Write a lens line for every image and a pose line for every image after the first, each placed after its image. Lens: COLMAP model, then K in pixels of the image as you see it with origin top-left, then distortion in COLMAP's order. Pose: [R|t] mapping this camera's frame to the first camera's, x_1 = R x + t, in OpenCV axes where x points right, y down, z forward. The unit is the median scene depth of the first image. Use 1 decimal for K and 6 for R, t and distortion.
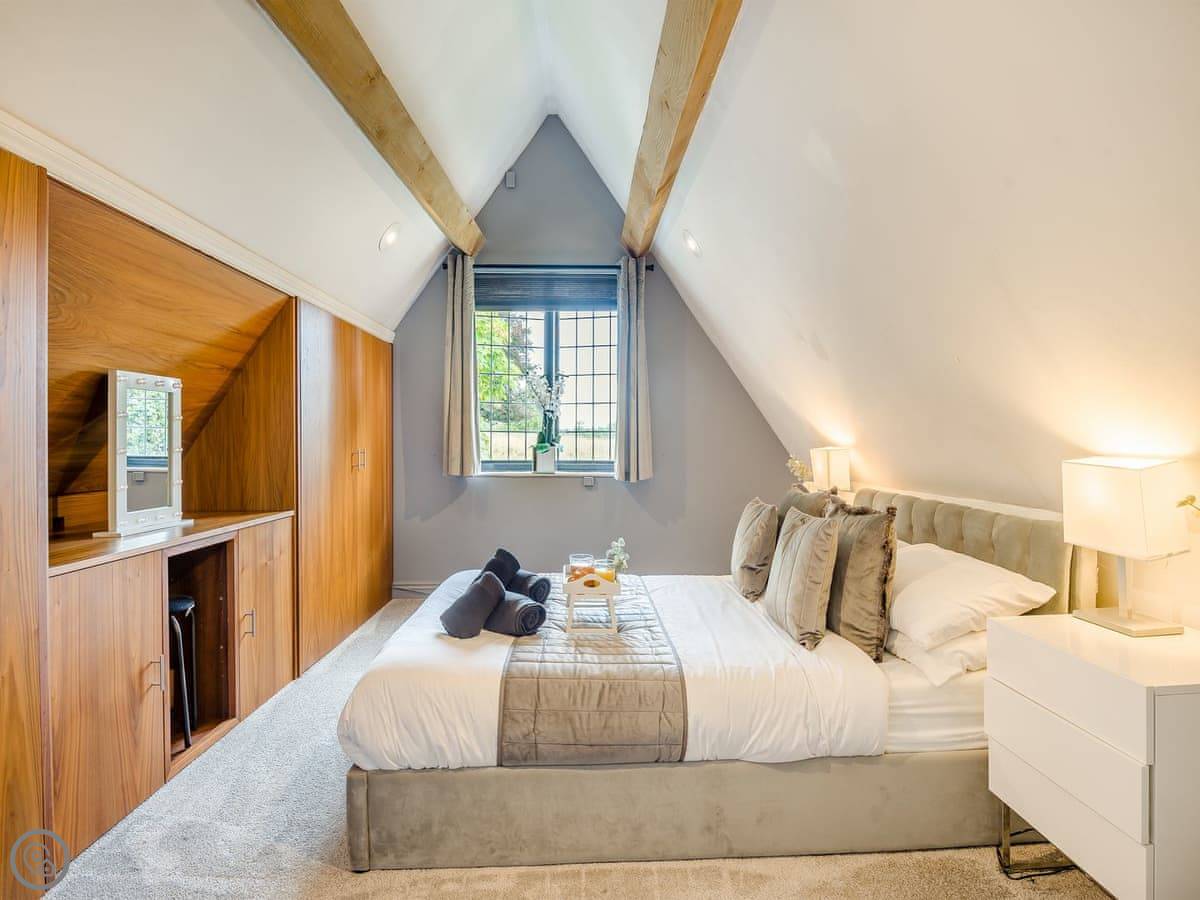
lens RADIAL K [[660.4, 0, 599.6], [0, 660.4, 442.1], [0, 0, 1]] dist [-0.016615, -0.005902]
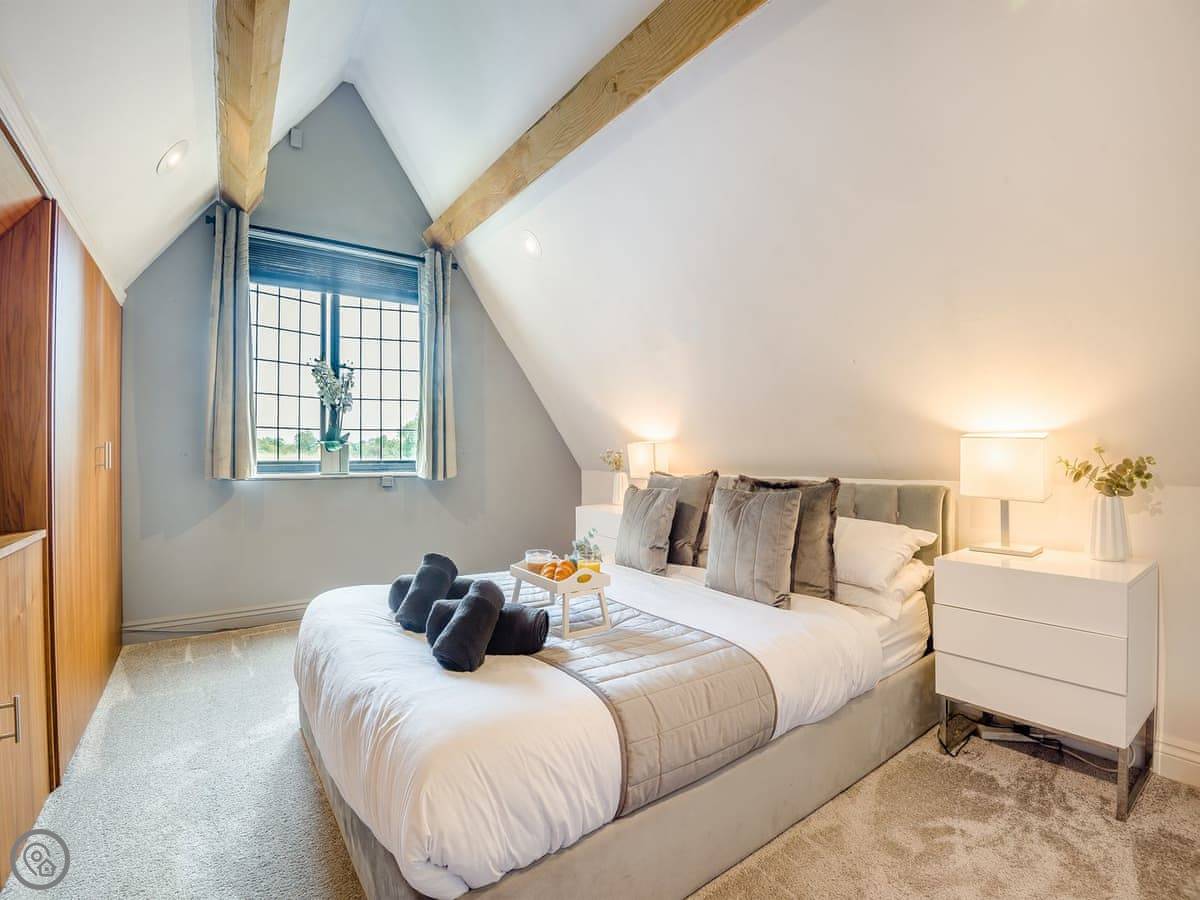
lens RADIAL K [[554.6, 0, 604.4], [0, 554.6, 450.5], [0, 0, 1]] dist [-0.028060, -0.004371]
pose [[0.827577, -0.001705, 0.561349, -0.209854], [0.006601, 0.999956, -0.006694, 0.023448], [-0.561313, 0.009245, 0.827552, 0.184601]]
